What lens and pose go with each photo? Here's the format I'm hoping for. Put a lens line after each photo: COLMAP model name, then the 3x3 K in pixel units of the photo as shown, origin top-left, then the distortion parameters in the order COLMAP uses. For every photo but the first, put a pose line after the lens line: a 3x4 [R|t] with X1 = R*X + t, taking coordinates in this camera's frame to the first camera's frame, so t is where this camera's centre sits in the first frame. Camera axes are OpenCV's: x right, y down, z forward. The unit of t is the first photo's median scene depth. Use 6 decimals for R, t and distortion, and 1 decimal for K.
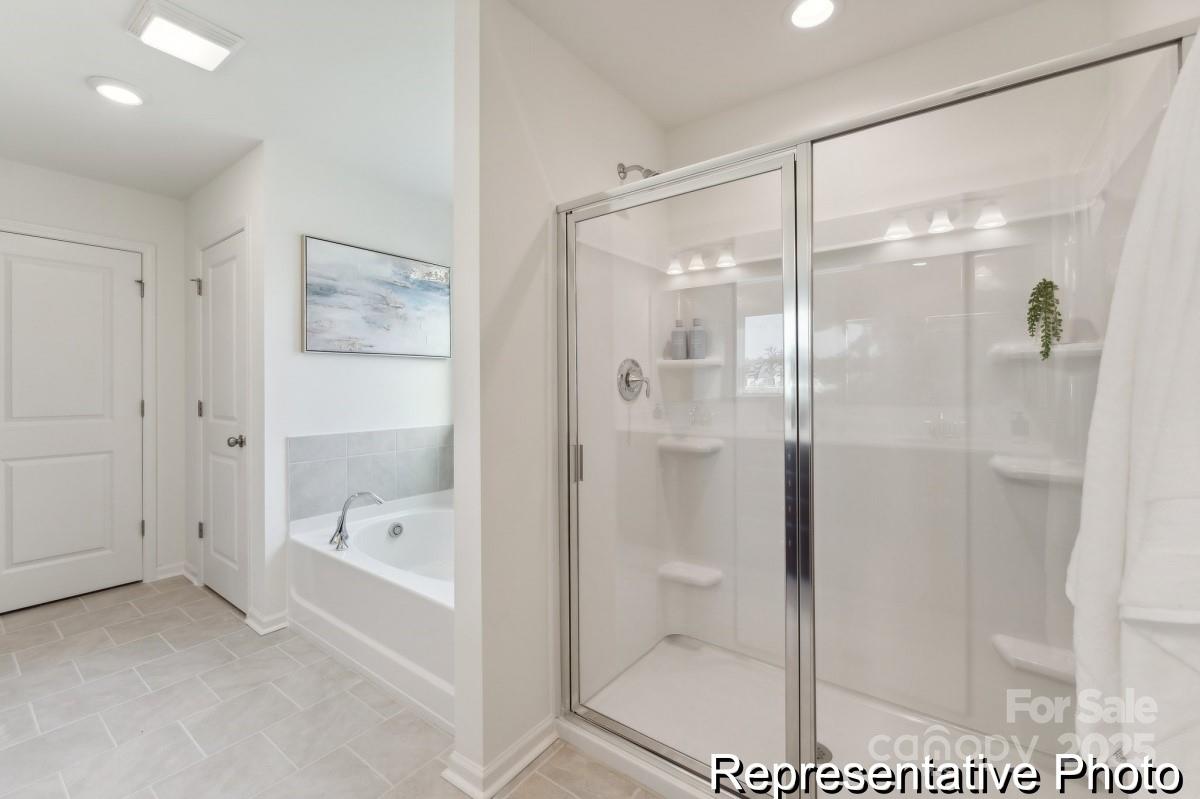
lens RADIAL K [[496.5, 0, 595.2], [0, 496.5, 388.7], [0, 0, 1]] dist [-0.008964, 0.001324]
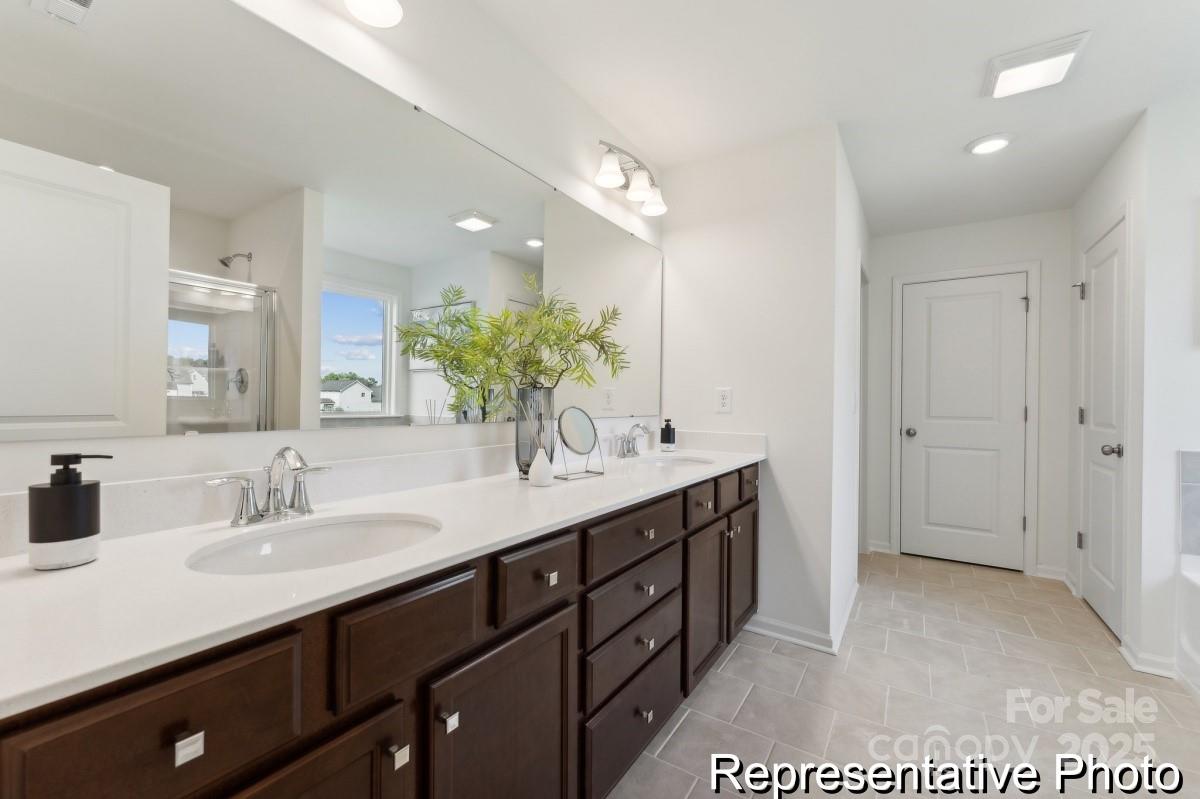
lens RADIAL K [[496.5, 0, 593.9], [0, 496.5, 401.7], [0, 0, 1]] dist [-0.008964, 0.001324]
pose [[0.061971, -0.000366, -0.998078, 0.127566], [-0.002985, 0.999995, -0.000552, 0.018232], [0.998074, 0.003014, 0.061969, -0.022622]]
